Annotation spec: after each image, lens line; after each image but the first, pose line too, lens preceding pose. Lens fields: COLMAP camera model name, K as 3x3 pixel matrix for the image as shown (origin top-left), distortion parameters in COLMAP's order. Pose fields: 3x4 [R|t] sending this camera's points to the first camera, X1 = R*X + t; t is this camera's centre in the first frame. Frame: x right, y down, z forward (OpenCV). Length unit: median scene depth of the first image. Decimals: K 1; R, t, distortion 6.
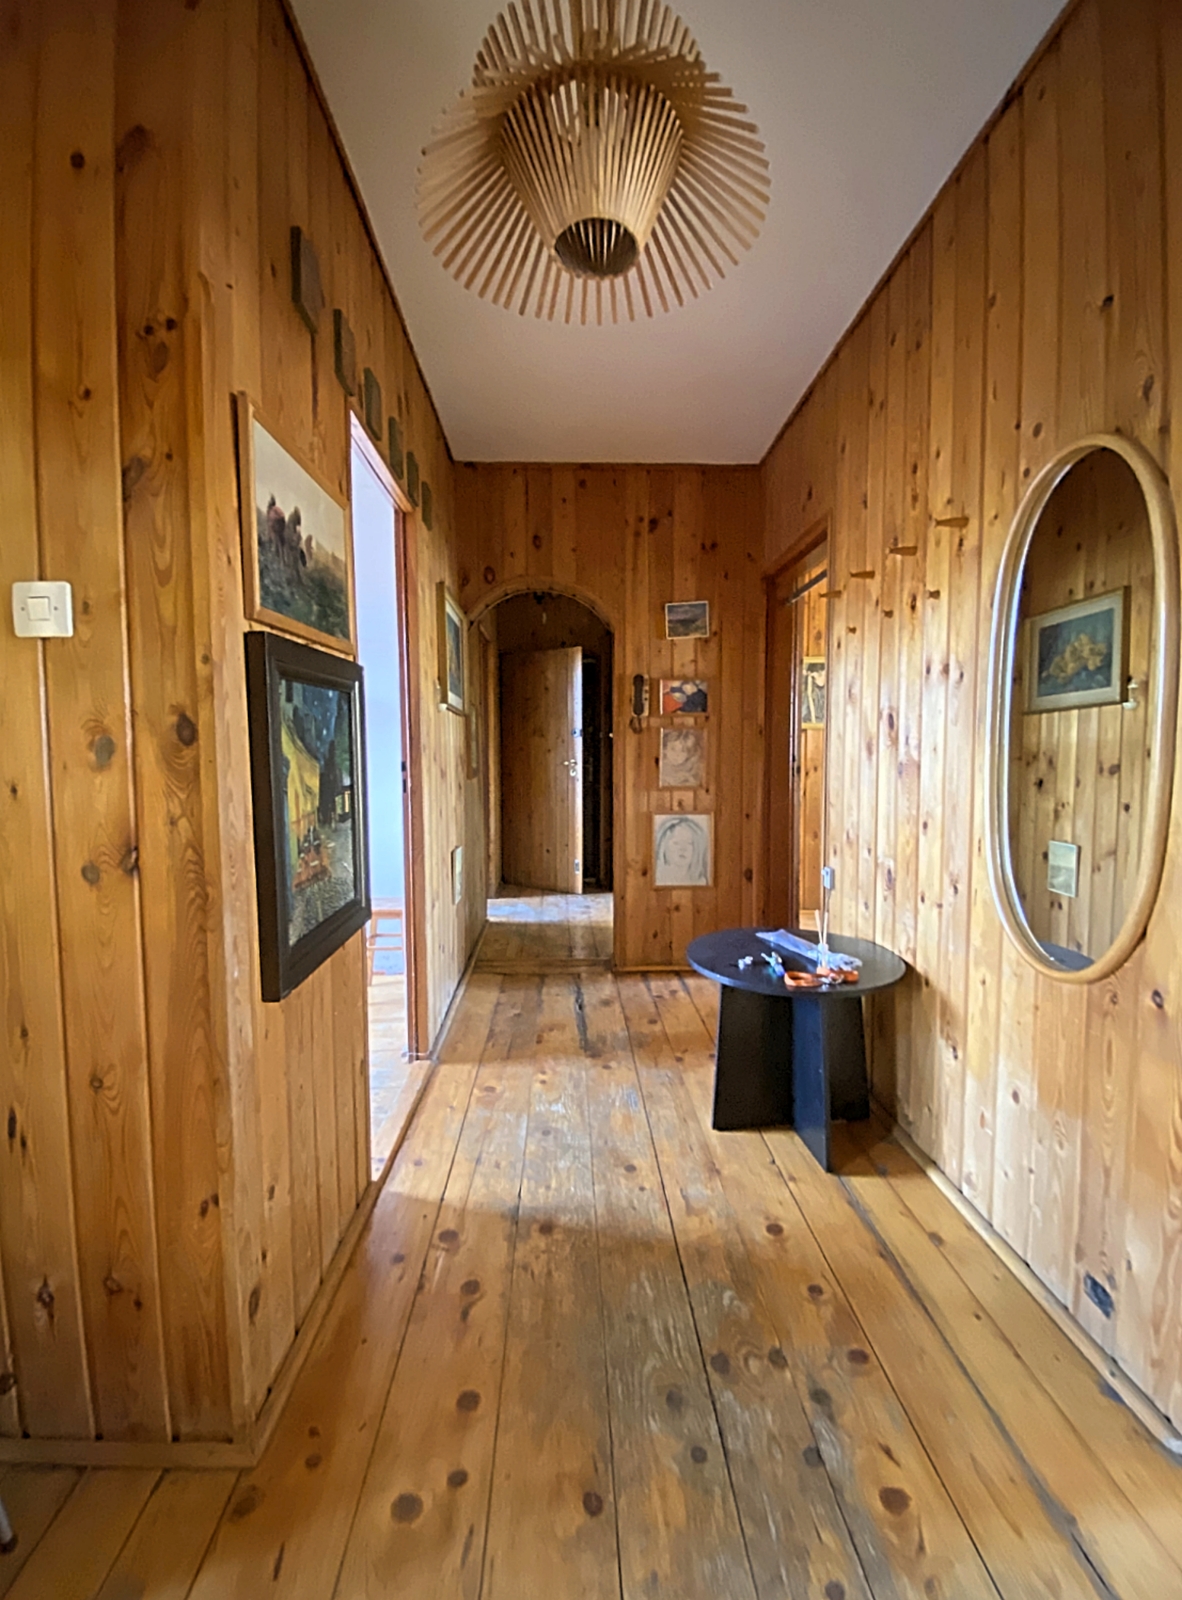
lens RADIAL K [[648.9, 0, 591.0], [0, 648.9, 797.5], [0, 0, 1]] dist [-0.002241, -0.000161]
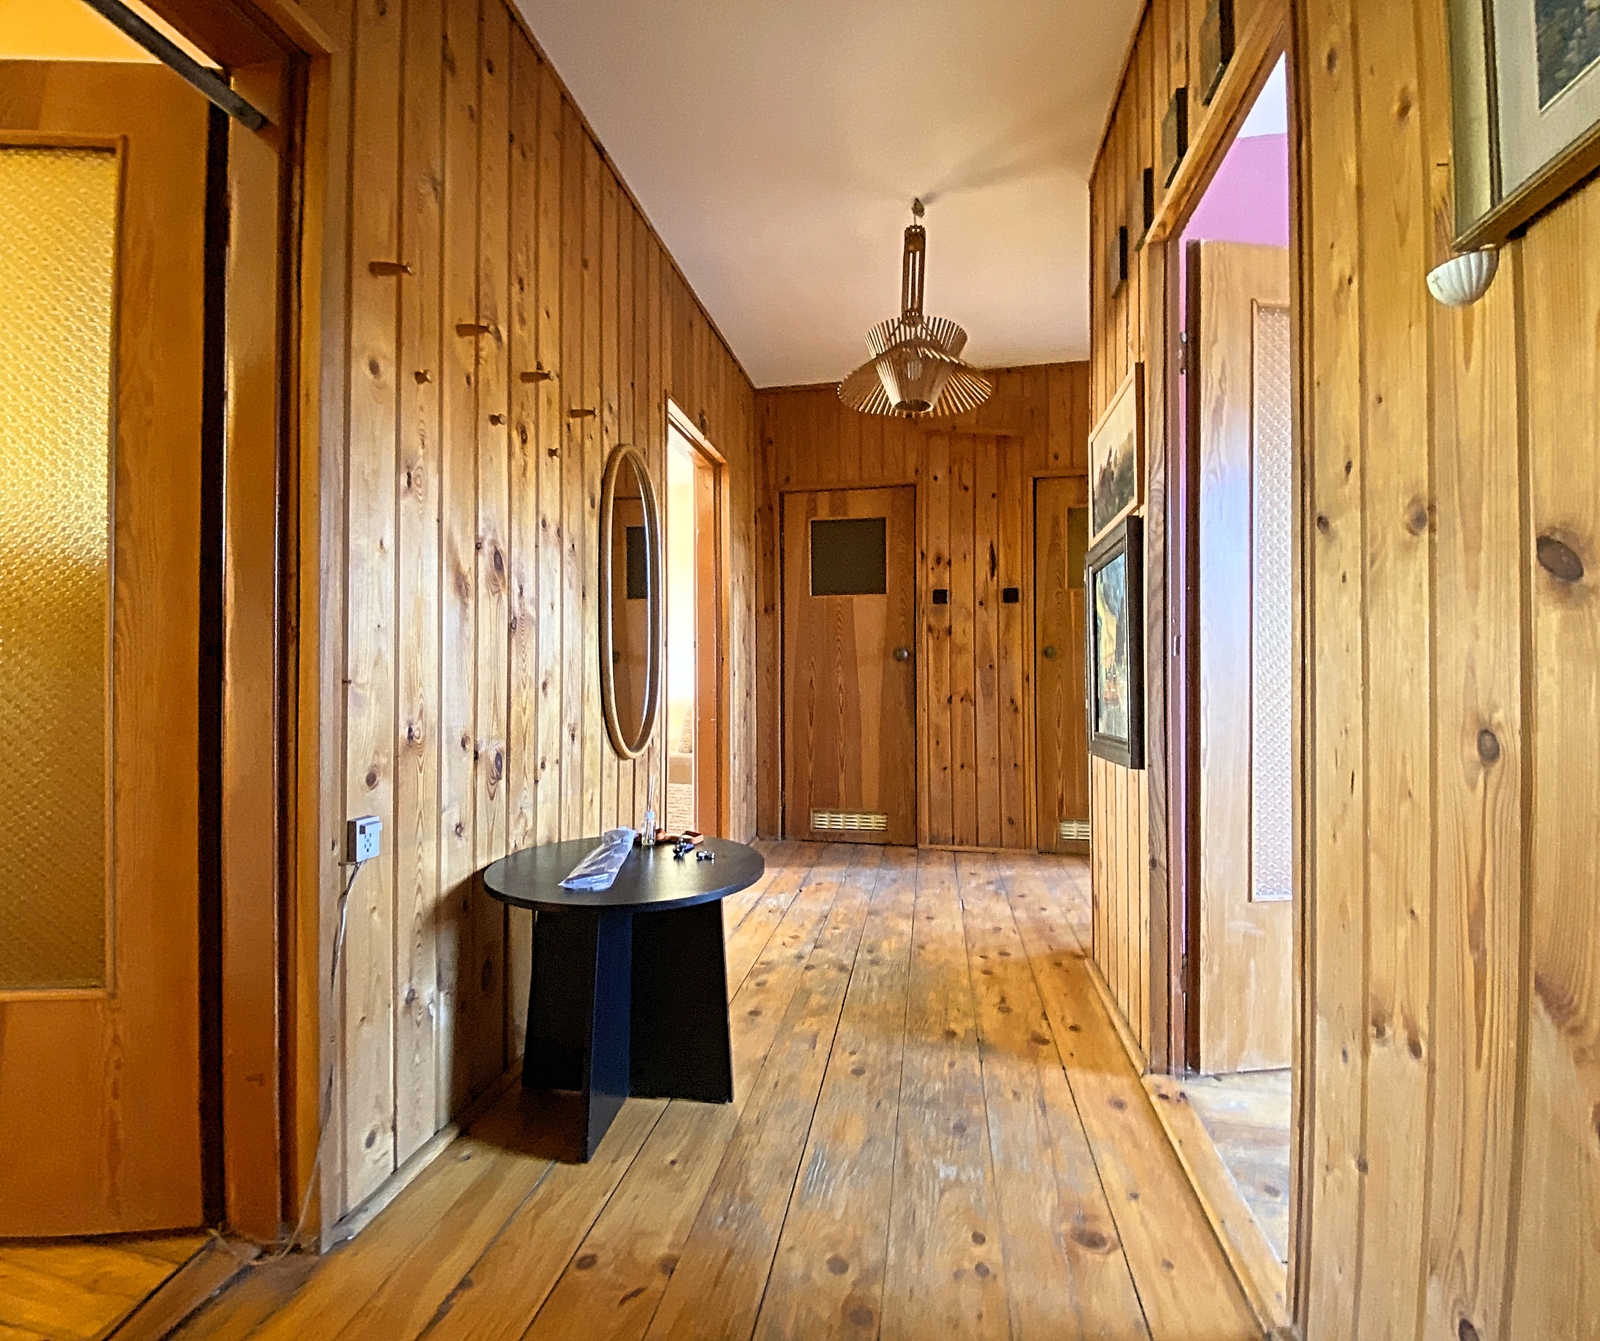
lens RADIAL K [[686.9, 0, 806.5], [0, 686.9, 666.9], [0, 0, 1]] dist [-0.000034, 0.000023]
pose [[-0.975268, 0.009746, 0.220812, -0.091047], [0.022220, 0.998290, 0.054077, -0.034353], [-0.219907, 0.057646, -0.973816, 2.085677]]
